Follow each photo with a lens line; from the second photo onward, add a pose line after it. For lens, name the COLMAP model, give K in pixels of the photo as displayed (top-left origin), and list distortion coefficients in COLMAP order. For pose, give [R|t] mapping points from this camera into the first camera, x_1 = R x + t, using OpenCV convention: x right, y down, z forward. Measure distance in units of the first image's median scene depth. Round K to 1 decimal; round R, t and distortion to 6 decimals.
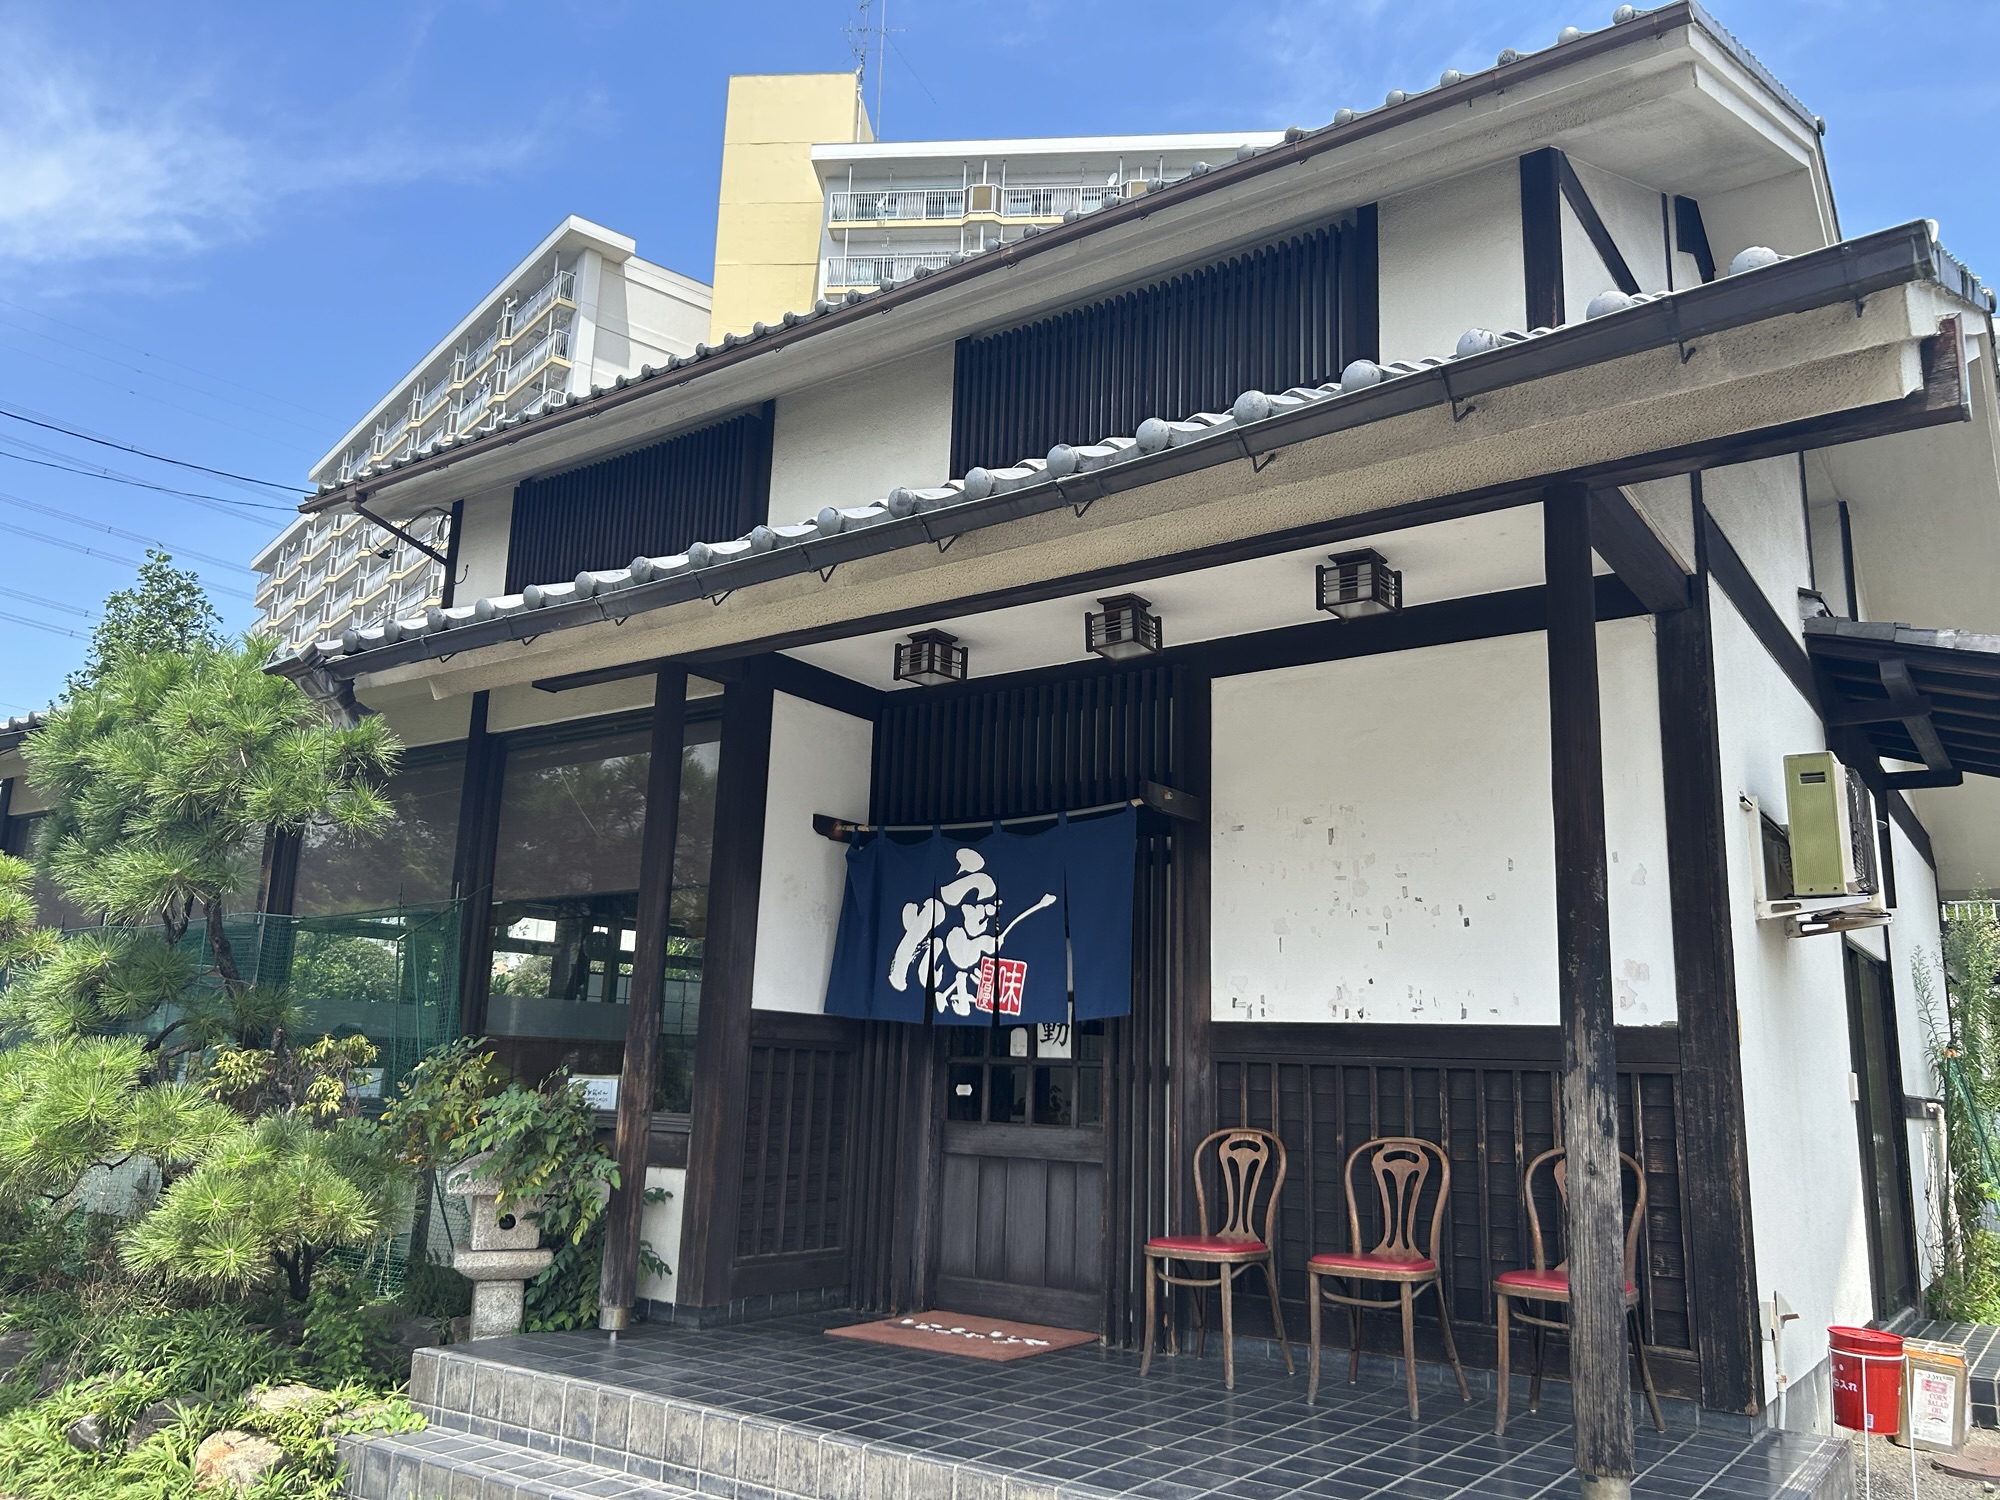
lens RADIAL K [[1507.6, 0, 1000.4], [0, 1507.6, 747.7], [0, 0, 1]] dist [0.016897, -0.040285]
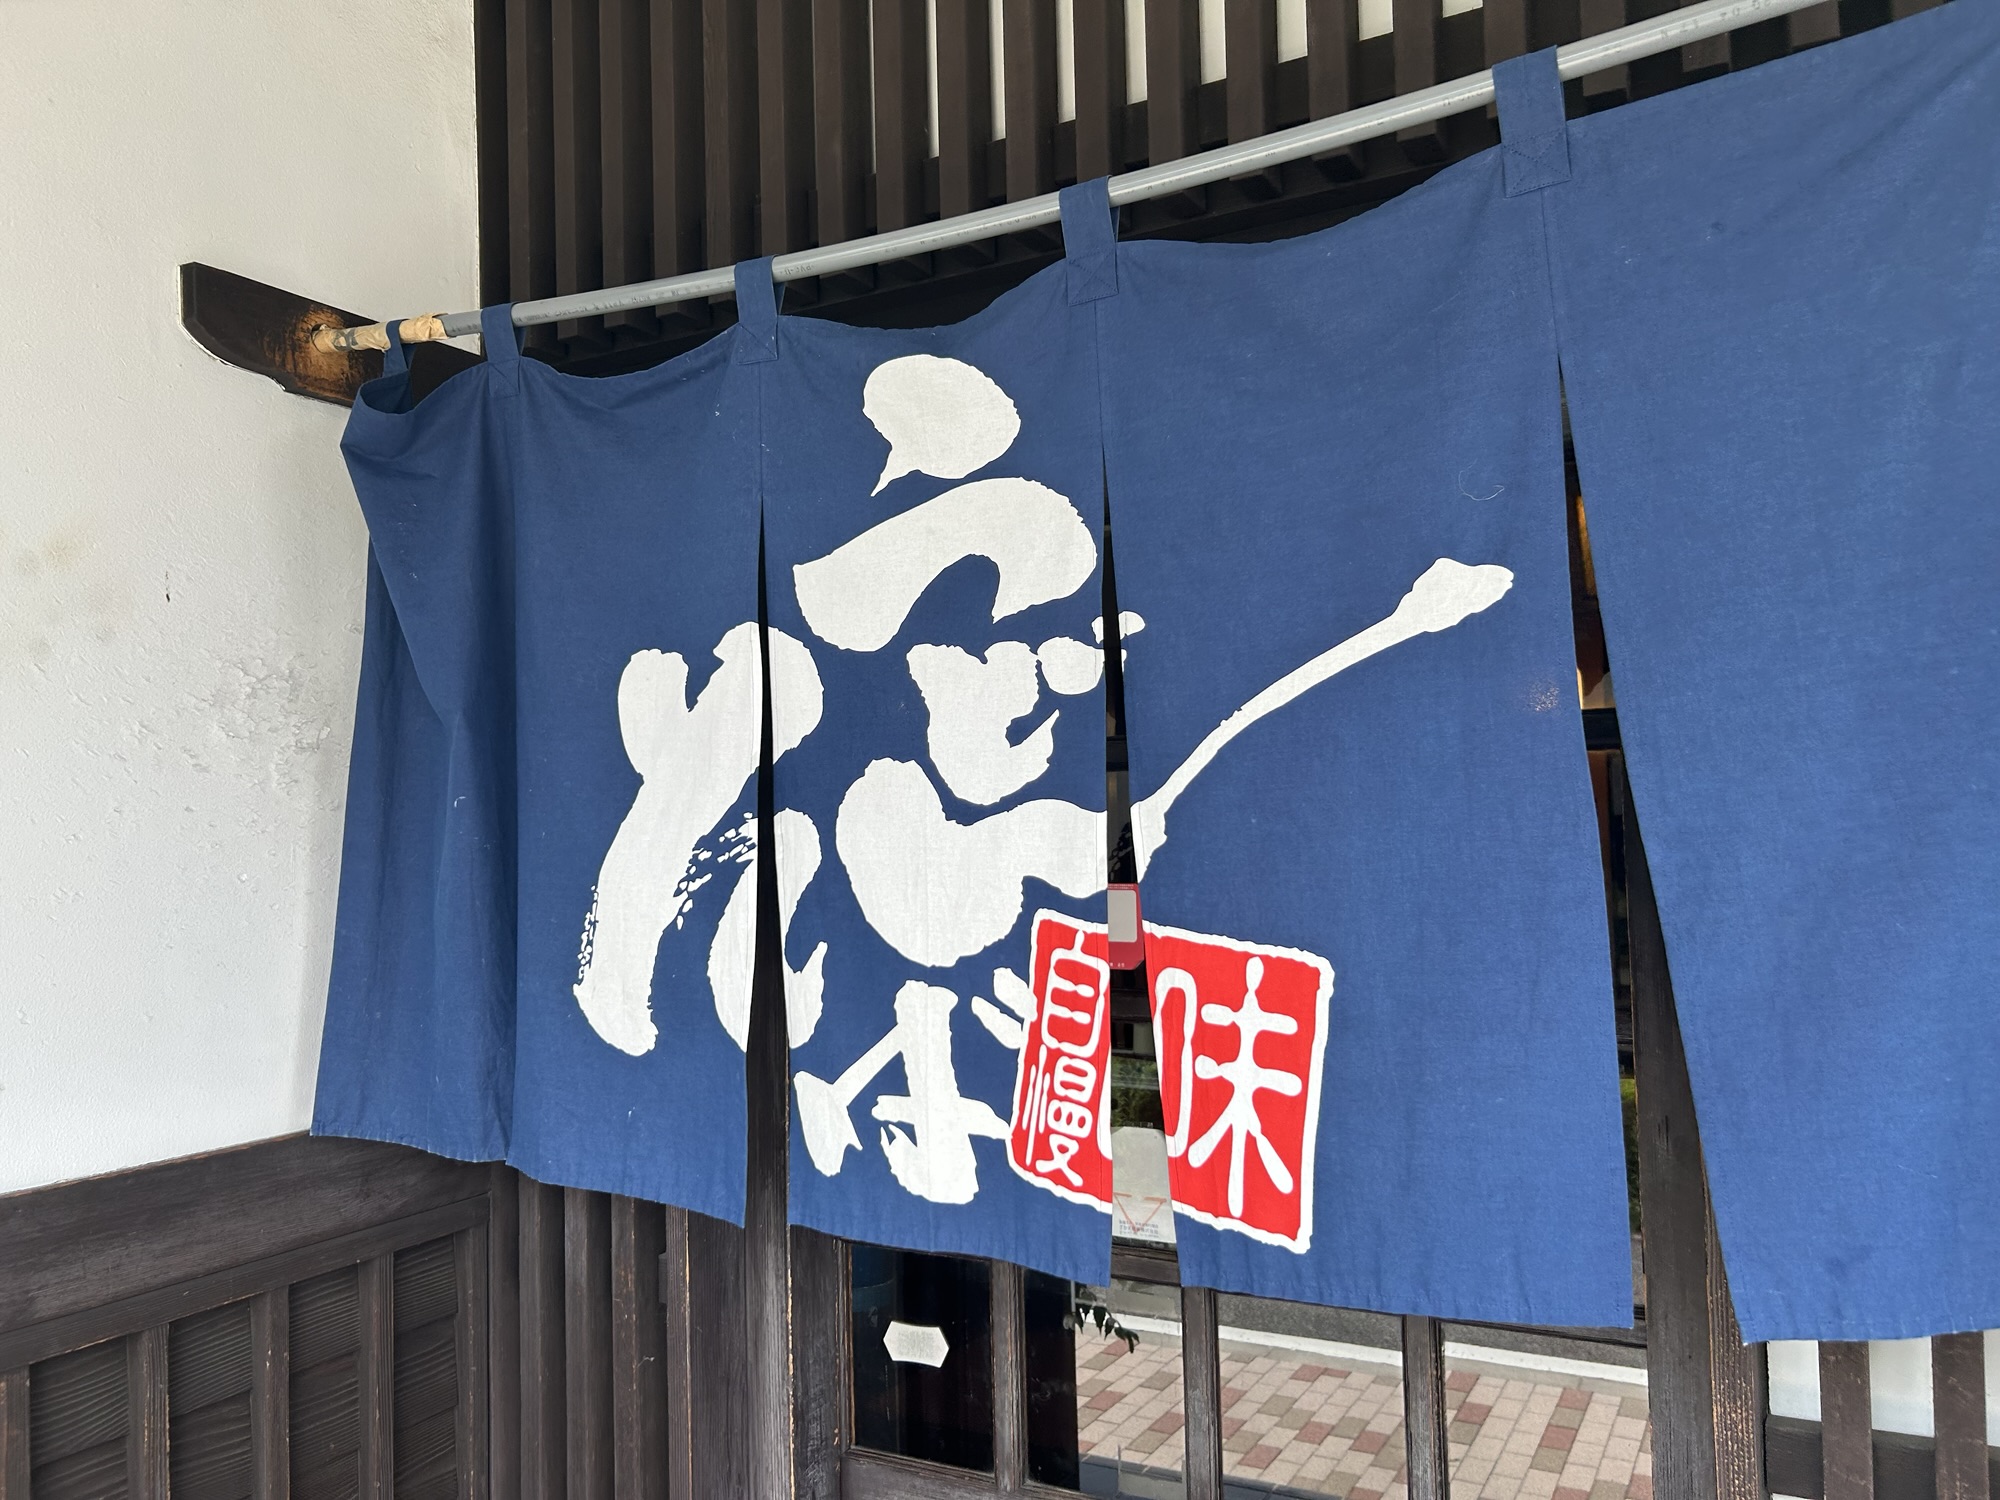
lens RADIAL K [[1507.6, 0, 1006.0], [0, 1507.6, 753.2], [0, 0, 1]] dist [0.016897, -0.040285]
pose [[0.991703, -0.047203, 0.119568, -0.037088], [0.026857, 0.985696, 0.166377, 0.085759], [-0.125711, -0.161785, 0.978786, 0.804503]]
